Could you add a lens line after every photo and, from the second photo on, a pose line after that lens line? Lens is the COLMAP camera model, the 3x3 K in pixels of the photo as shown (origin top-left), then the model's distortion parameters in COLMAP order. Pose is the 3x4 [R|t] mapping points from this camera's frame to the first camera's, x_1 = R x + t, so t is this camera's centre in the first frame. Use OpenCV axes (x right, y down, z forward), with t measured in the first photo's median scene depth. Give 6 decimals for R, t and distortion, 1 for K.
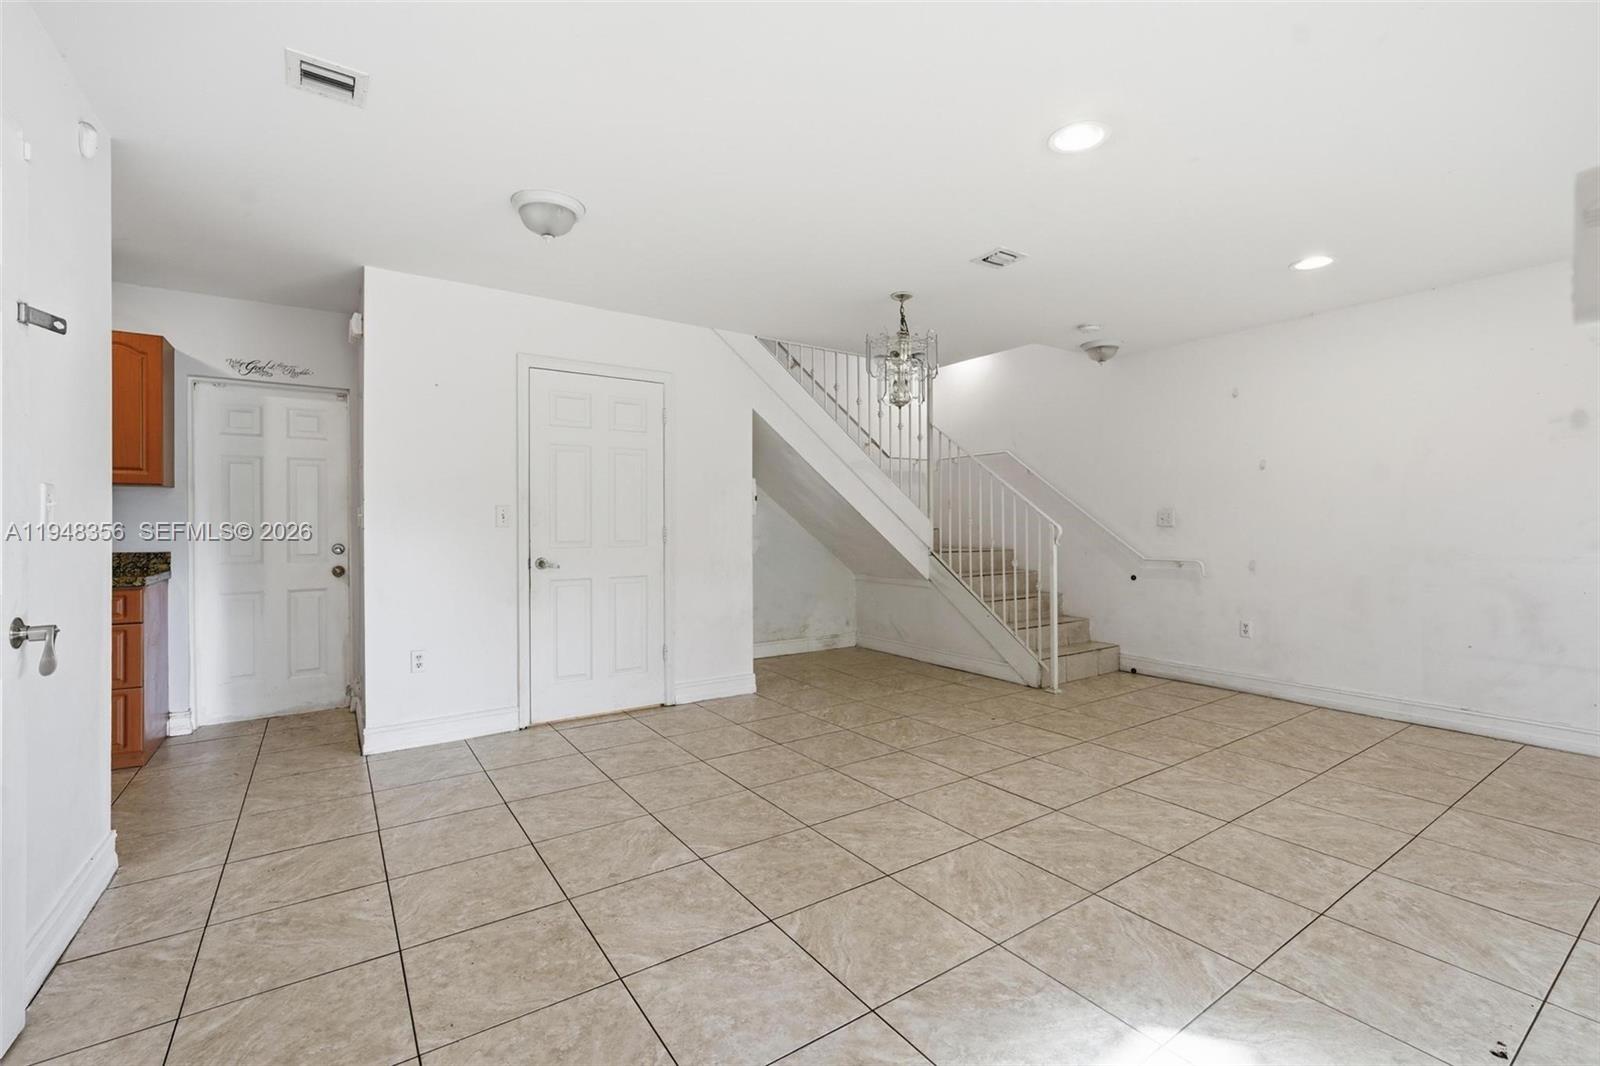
lens RADIAL K [[693.2, 0, 800.0], [0, 693.2, 533.0], [0, 0, 1]] dist [-0.003801, -0.000325]
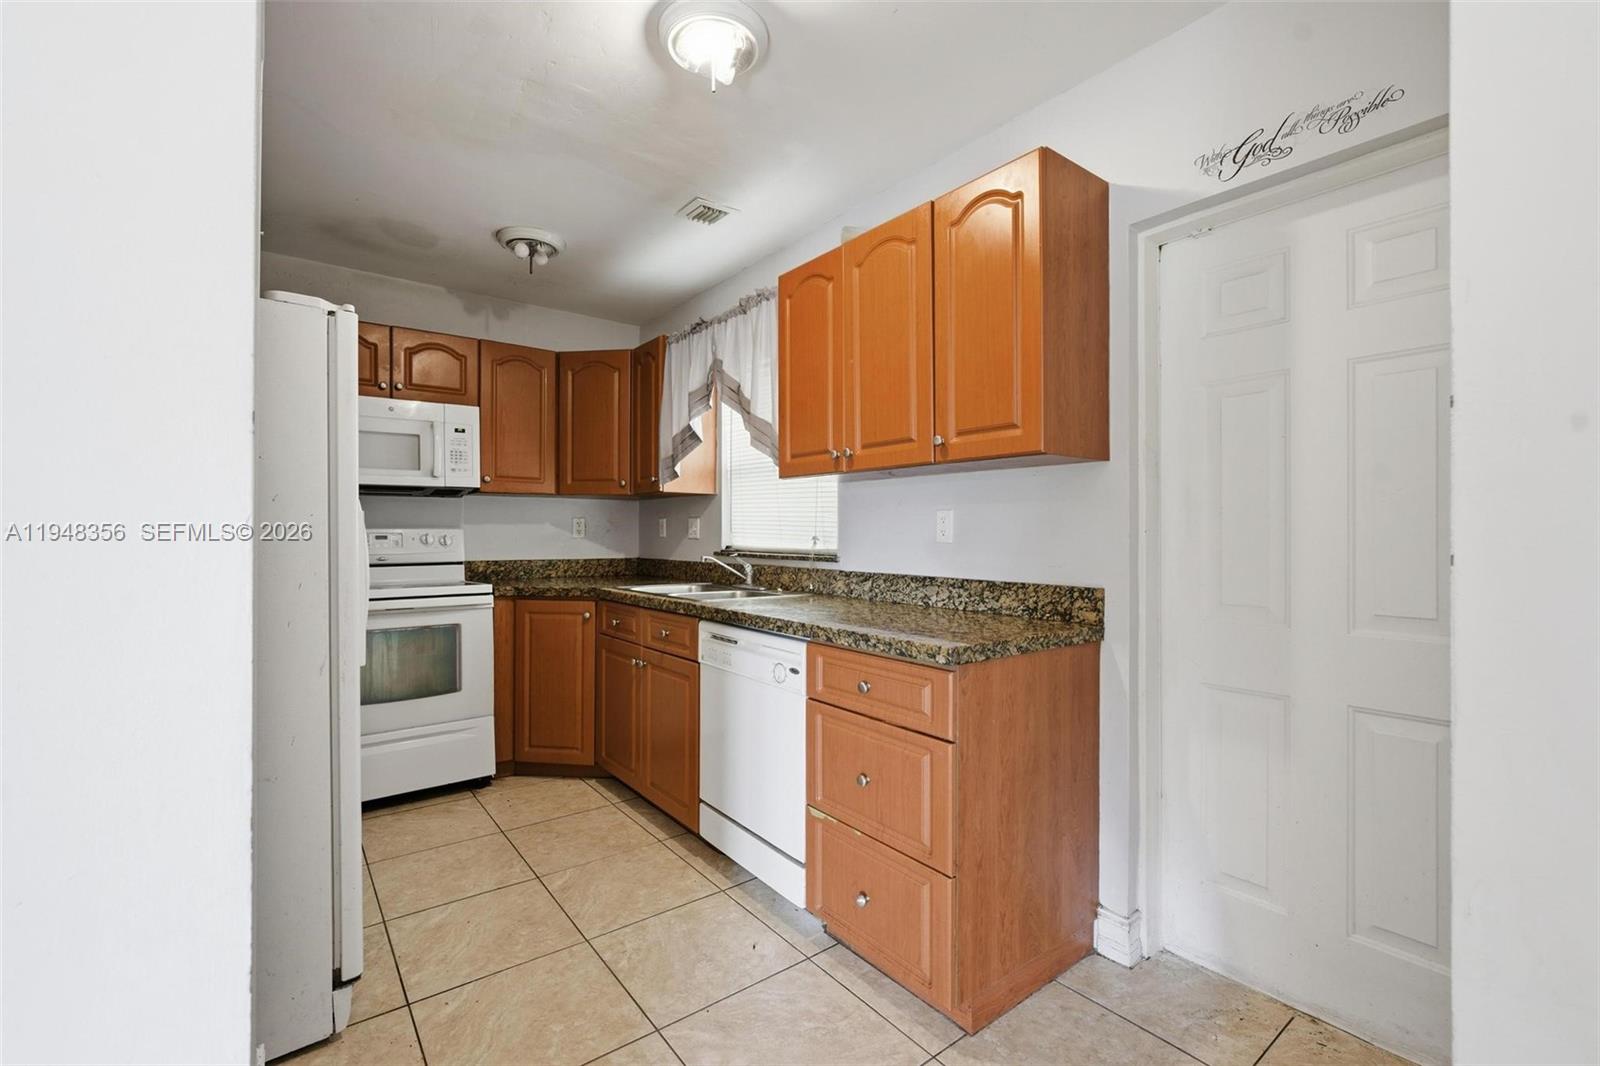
lens RADIAL K [[693.2, 0, 800.0], [0, 693.2, 533.0], [0, 0, 1]] dist [-0.003801, -0.000325]
pose [[0.034295, 0.000758, -0.999411, -0.393211], [-0.010819, 0.999941, 0.000387, -0.010652], [0.999353, 0.010799, 0.034302, 0.728406]]
